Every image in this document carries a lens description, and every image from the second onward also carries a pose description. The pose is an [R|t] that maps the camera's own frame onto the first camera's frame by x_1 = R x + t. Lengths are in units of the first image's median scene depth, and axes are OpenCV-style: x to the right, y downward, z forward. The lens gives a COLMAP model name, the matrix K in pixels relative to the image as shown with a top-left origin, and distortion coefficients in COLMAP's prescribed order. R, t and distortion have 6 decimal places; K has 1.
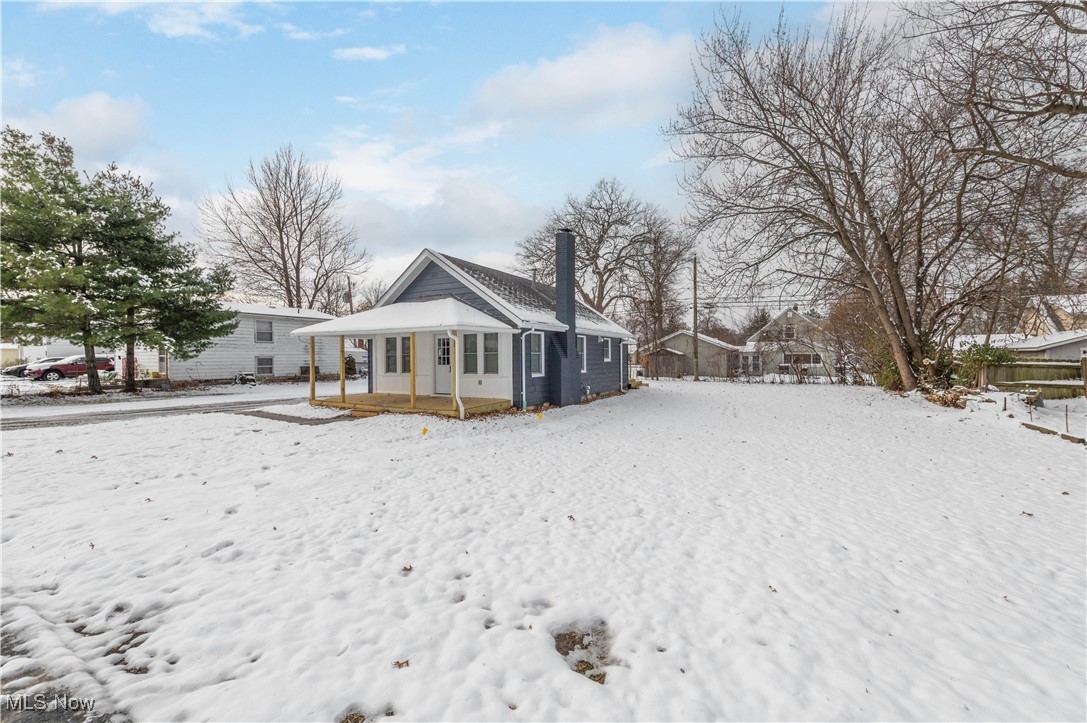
lens RADIAL K [[462.9, 0, 543.5], [0, 462.9, 361.5], [0, 0, 1]] dist [0.000445, 0.000061]
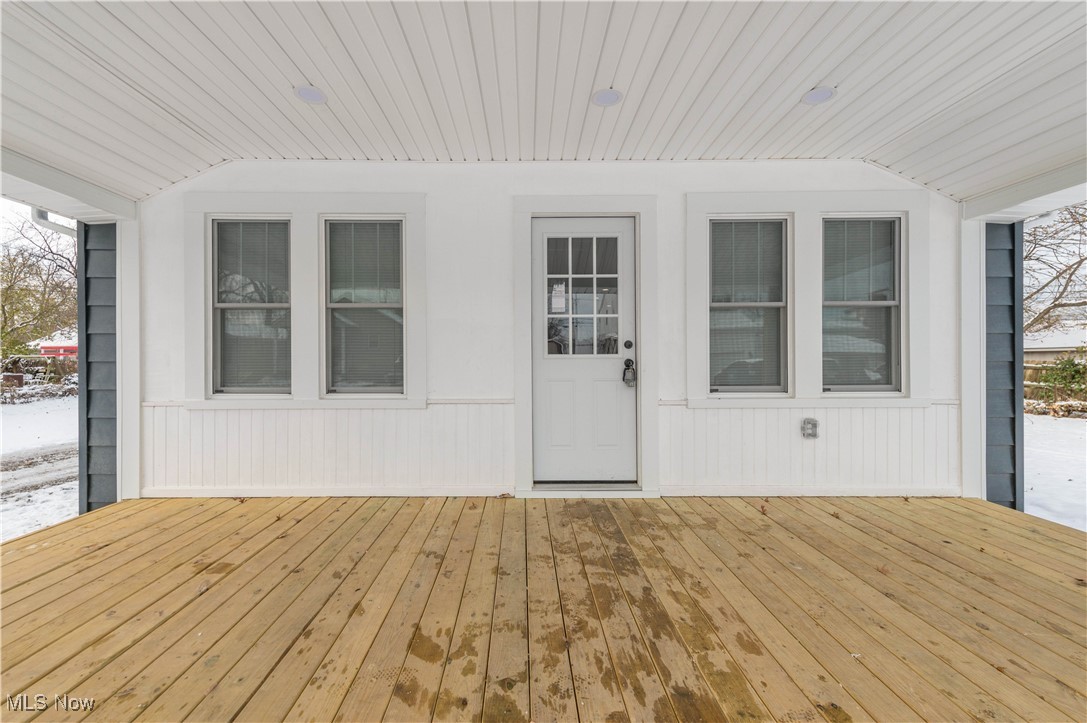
lens RADIAL K [[462.9, 0, 543.5], [0, 462.9, 361.5], [0, 0, 1]] dist [0.000445, 0.000061]
pose [[0.861087, 0.010446, 0.508350, -0.348596], [-0.005132, 0.999917, -0.011854, 0.013816], [-0.508432, 0.007599, 0.861069, 0.818048]]
